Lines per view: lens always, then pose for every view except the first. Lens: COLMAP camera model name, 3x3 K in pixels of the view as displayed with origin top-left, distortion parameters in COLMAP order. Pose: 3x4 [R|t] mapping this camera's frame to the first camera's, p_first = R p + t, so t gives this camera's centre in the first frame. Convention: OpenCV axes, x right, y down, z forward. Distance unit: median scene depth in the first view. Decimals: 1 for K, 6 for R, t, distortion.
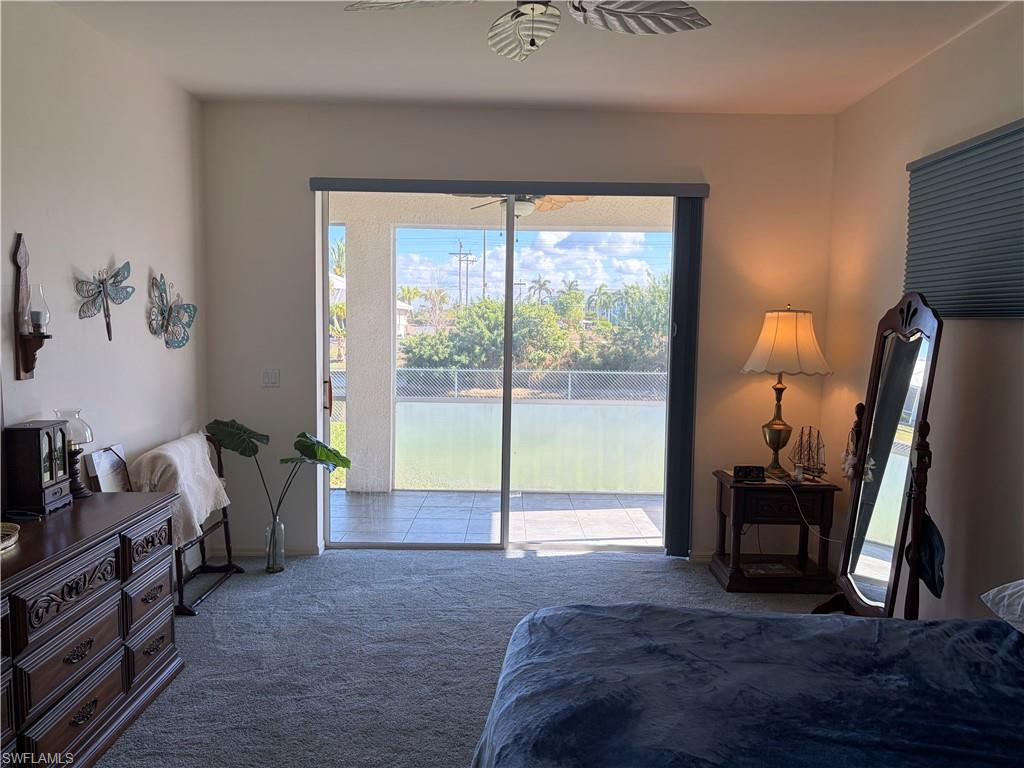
lens RADIAL K [[778.9, 0, 512.0], [0, 778.9, 384.0], [0, 0, 1]] dist [0.072829, -0.077624]
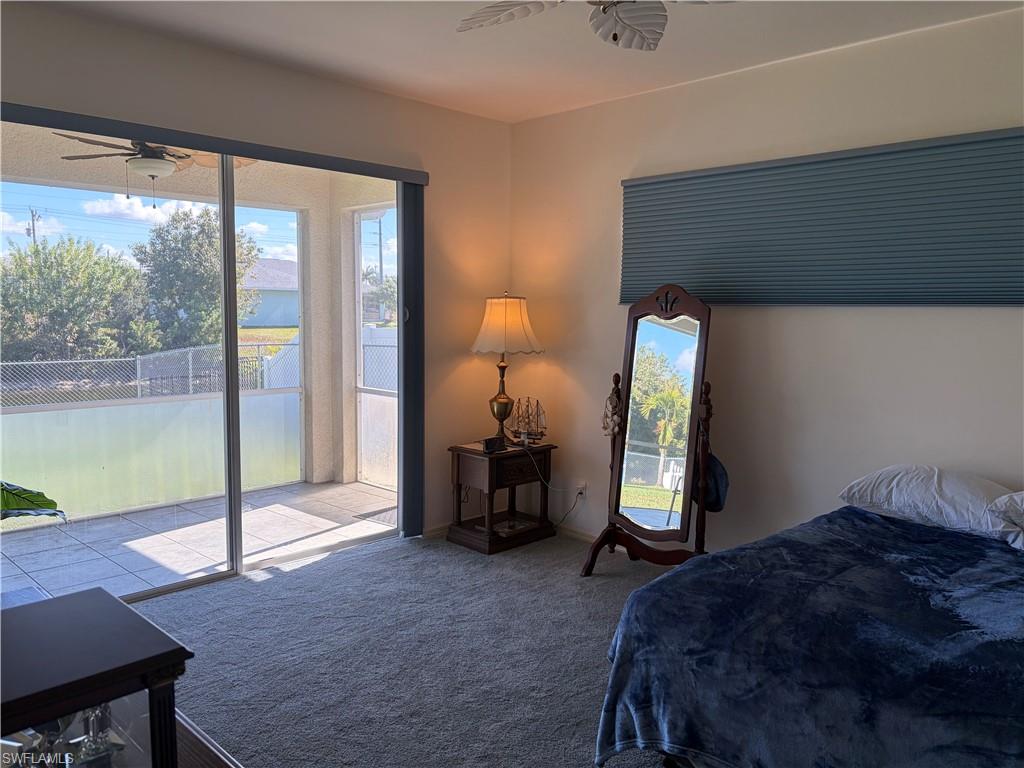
lens RADIAL K [[778.9, 0, 512.0], [0, 778.9, 384.0], [0, 0, 1]] dist [0.072829, -0.077624]
pose [[0.695127, -0.074955, 0.714969, -0.444459], [0.054084, 0.997184, 0.051958, -0.025954], [-0.716850, 0.002551, 0.697223, 0.211076]]
